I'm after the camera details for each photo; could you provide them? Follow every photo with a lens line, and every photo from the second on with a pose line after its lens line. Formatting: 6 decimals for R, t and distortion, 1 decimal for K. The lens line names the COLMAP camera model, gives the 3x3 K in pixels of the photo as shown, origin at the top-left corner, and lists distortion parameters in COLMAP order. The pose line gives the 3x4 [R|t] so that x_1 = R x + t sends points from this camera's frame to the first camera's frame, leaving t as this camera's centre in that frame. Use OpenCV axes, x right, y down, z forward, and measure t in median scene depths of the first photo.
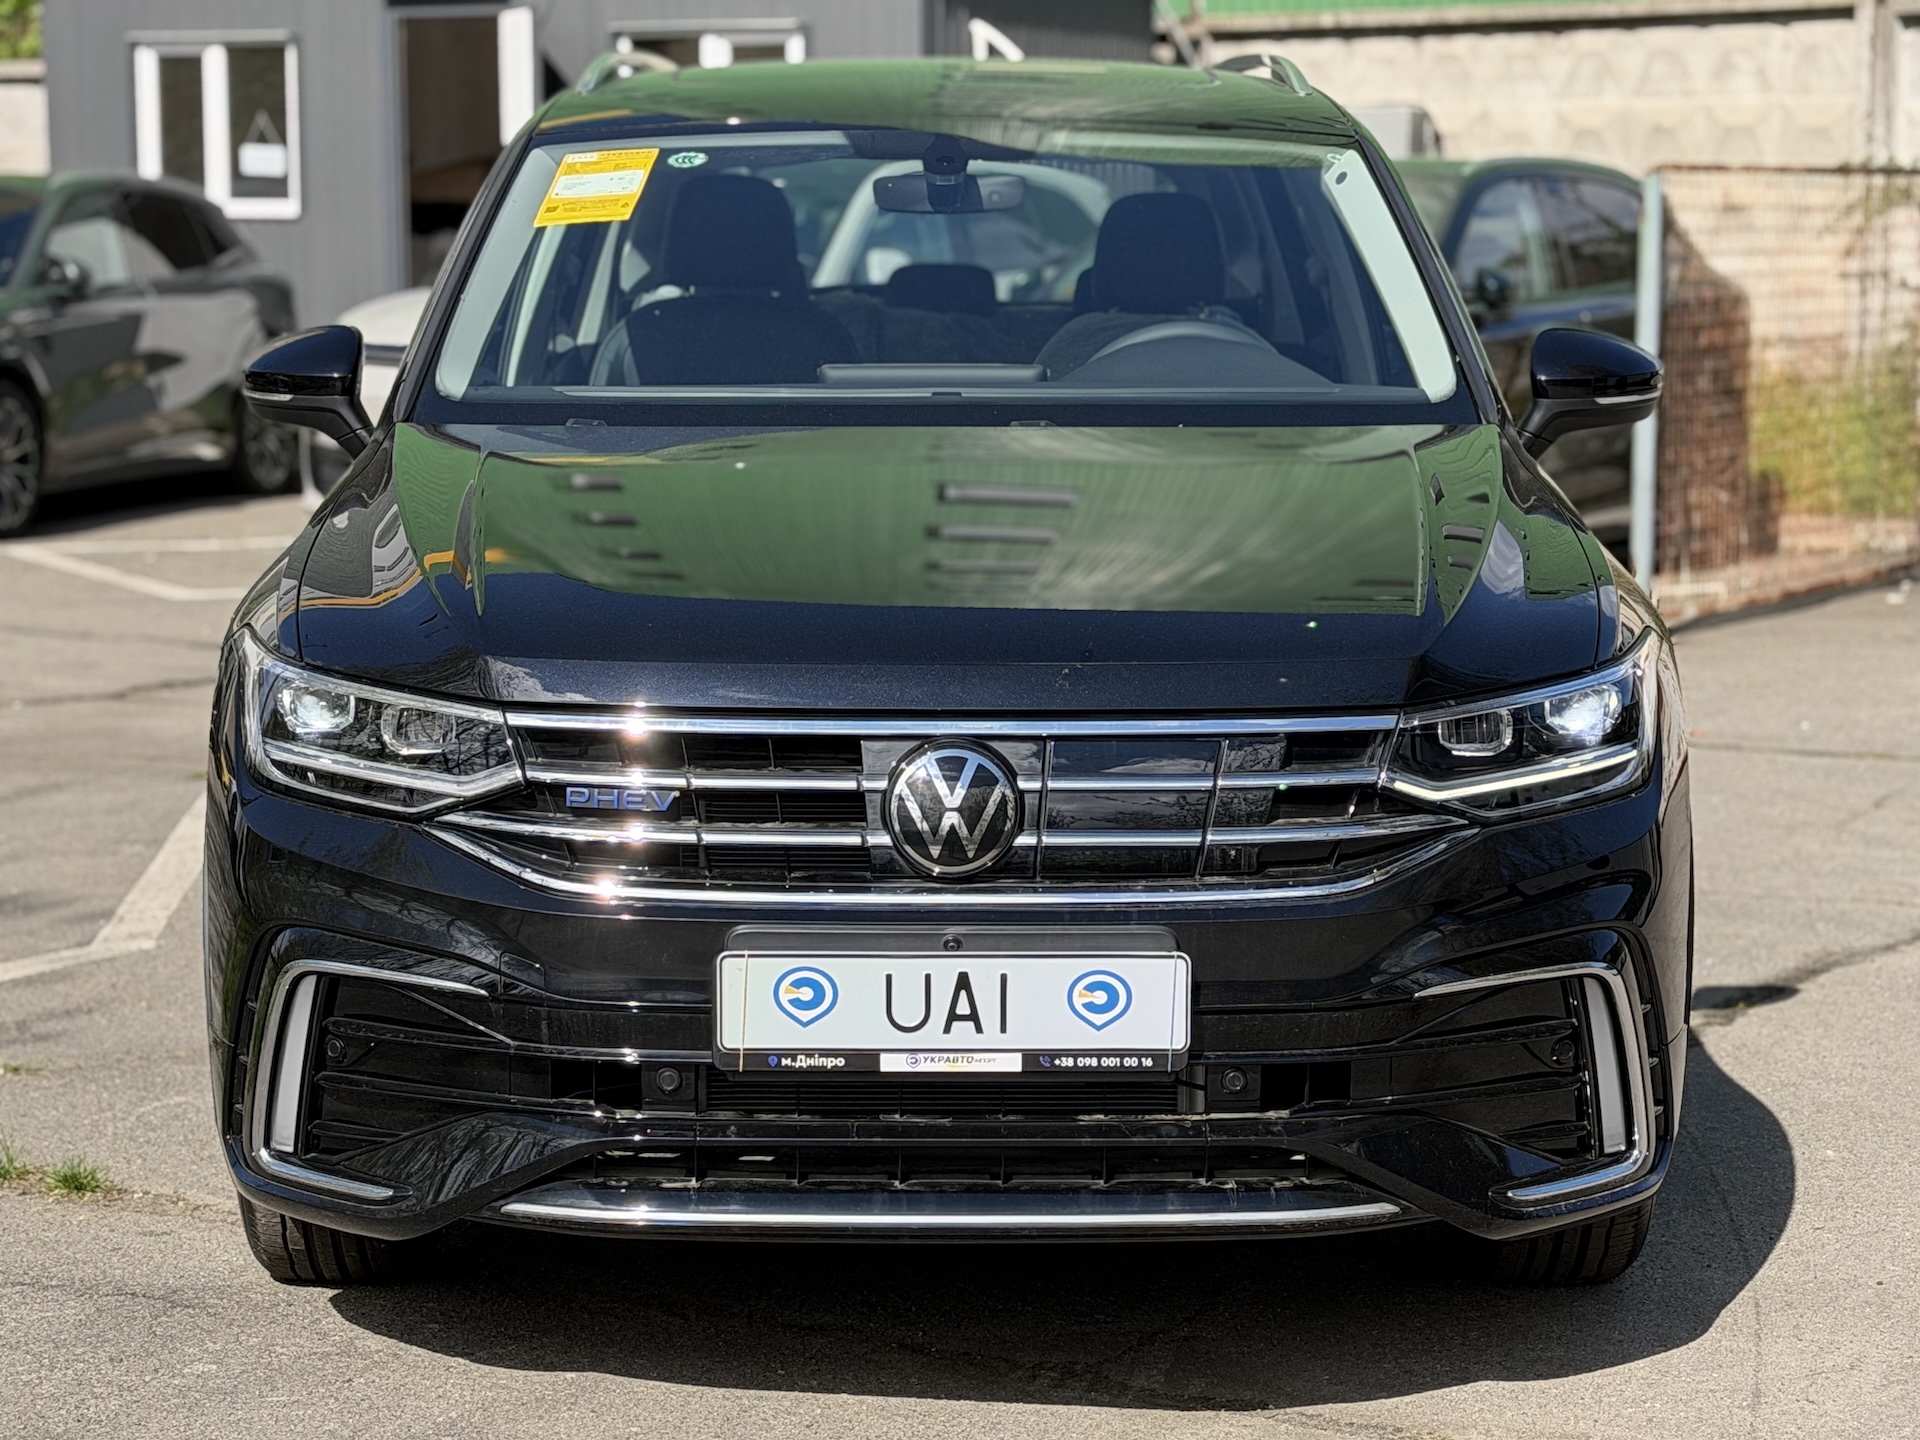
lens RADIAL K [[4285.9, 0, 960.0], [0, 4285.9, 720.0], [0, 0, 1]] dist [0.137480, -0.004761]
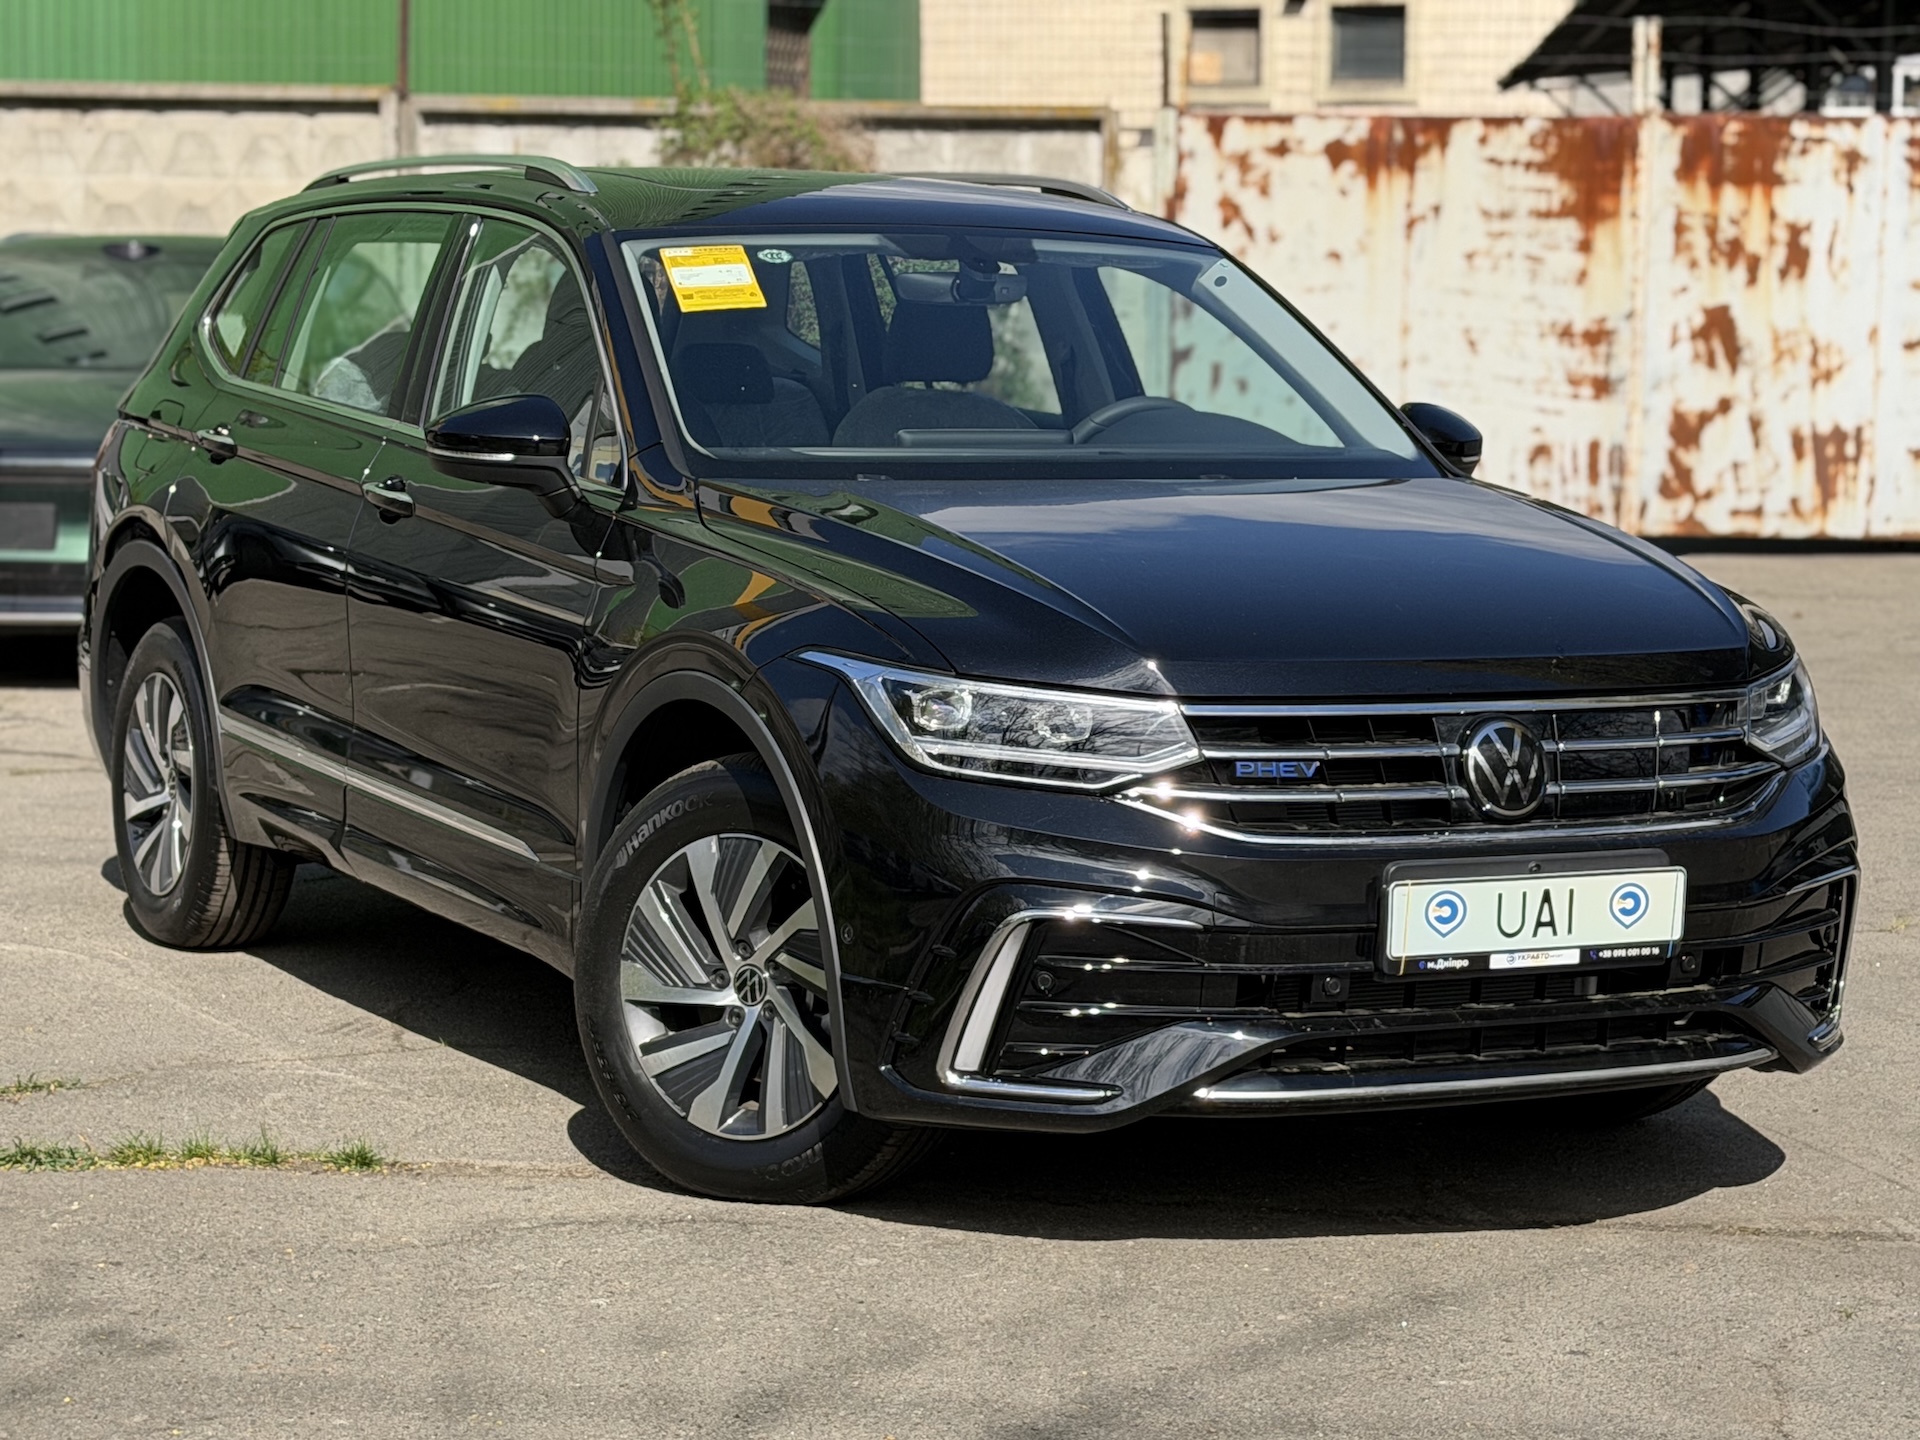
lens RADIAL K [[4285.9, 0, 960.0], [0, 4285.9, 720.0], [0, 0, 1]] dist [0.137480, -0.004761]
pose [[0.885698, -0.029405, 0.463330, -0.758020], [0.036424, 0.999317, -0.006206, 0.008246], [-0.462832, 0.022373, 0.886164, -0.087742]]
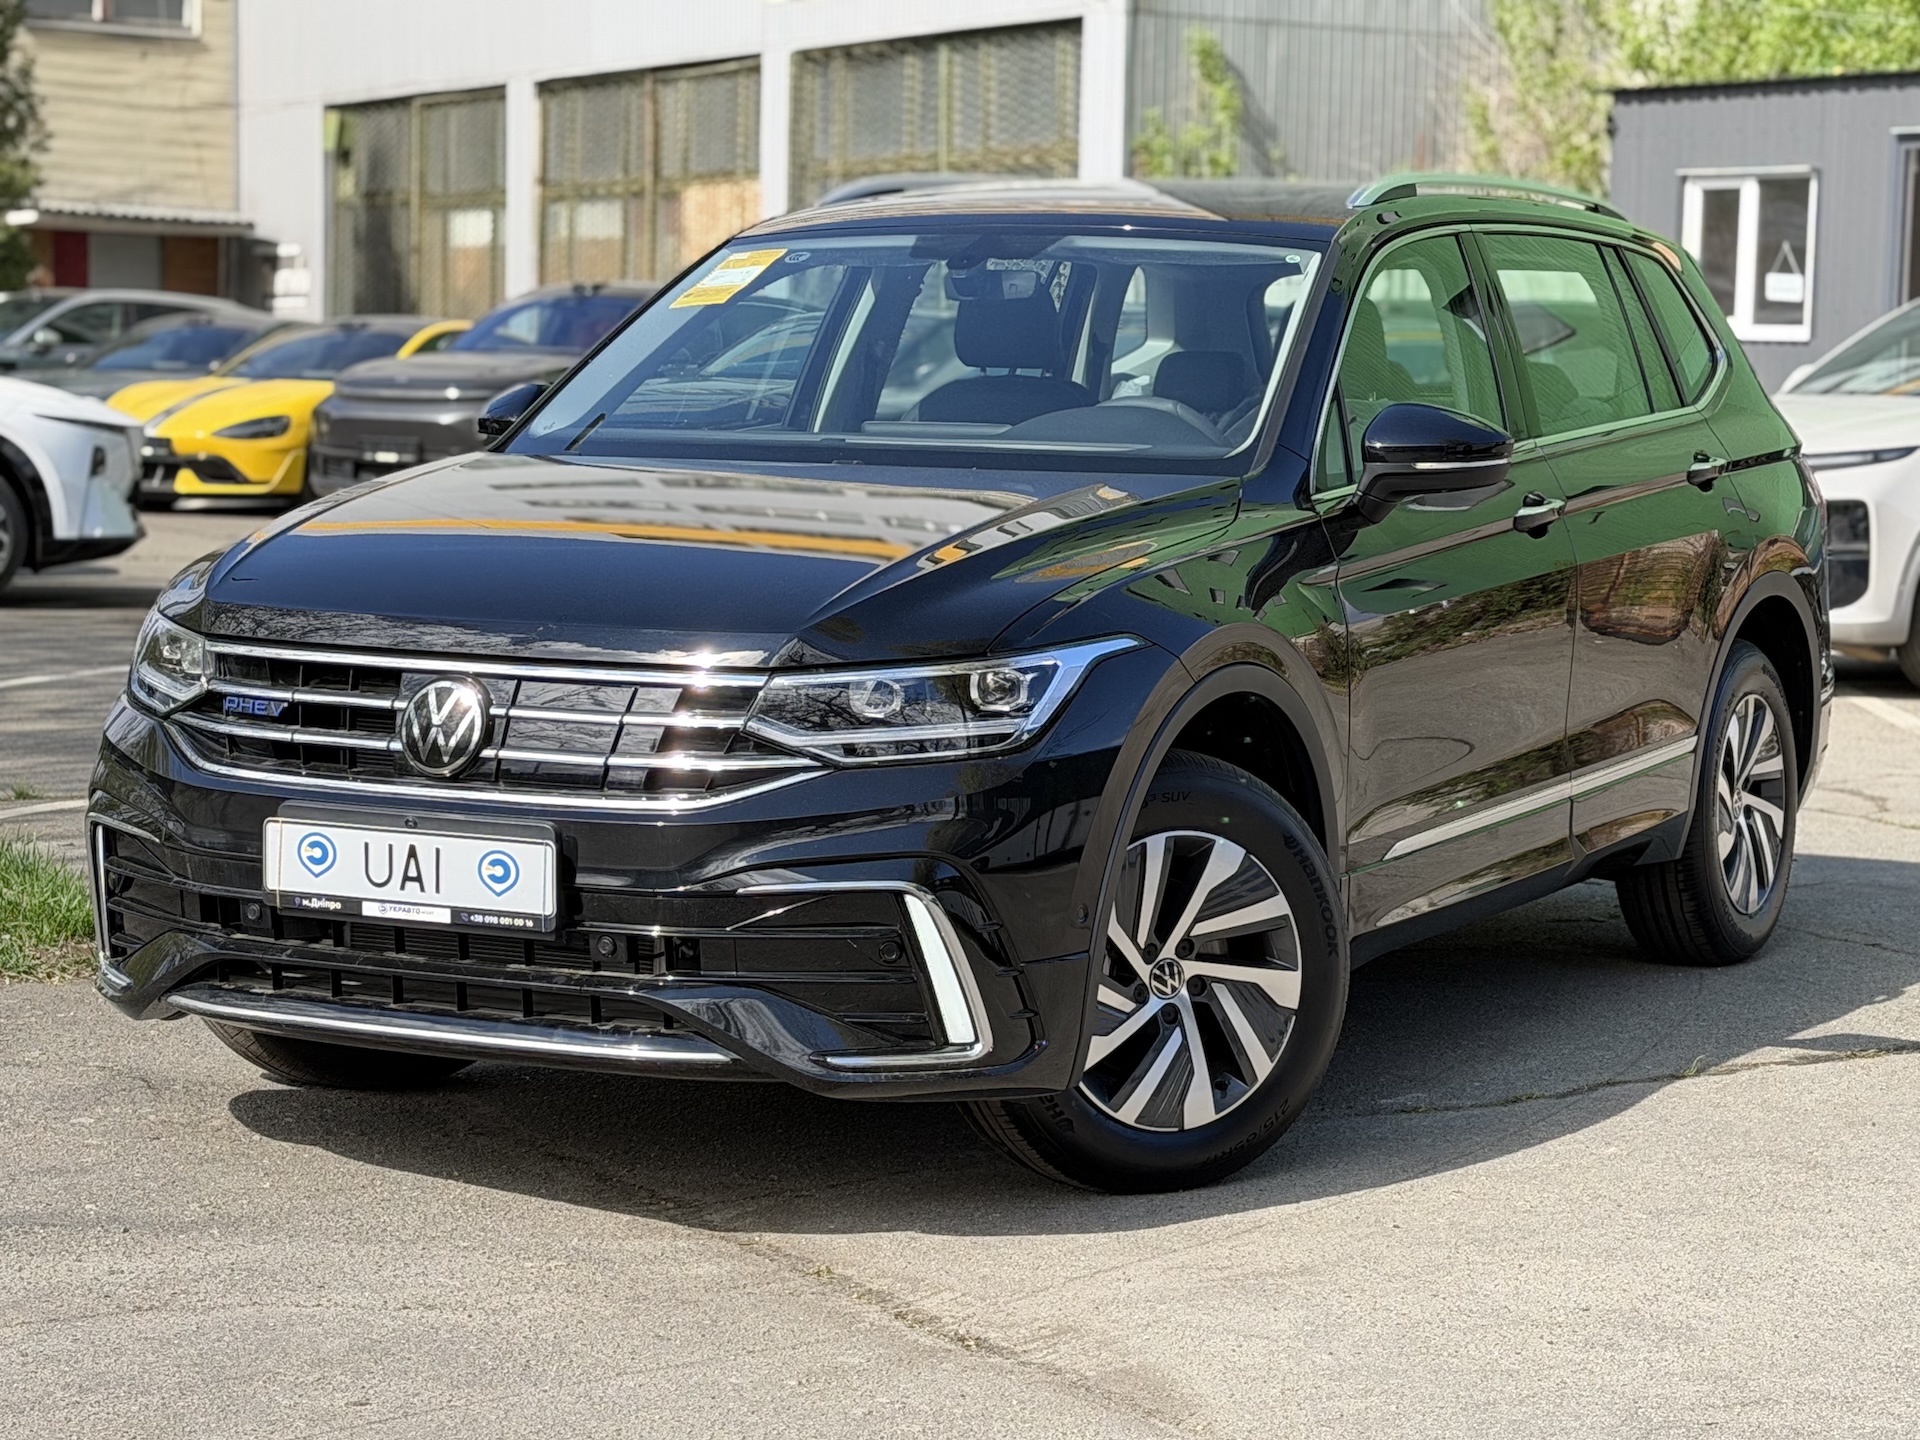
lens RADIAL K [[4285.9, 0, 960.0], [0, 4285.9, 720.0], [0, 0, 1]] dist [0.137480, -0.004761]
pose [[0.882232, 0.057142, -0.467334, 0.765851], [-0.072181, 0.997289, -0.014322, 0.026322], [0.465248, 0.046367, 0.883965, -0.108798]]
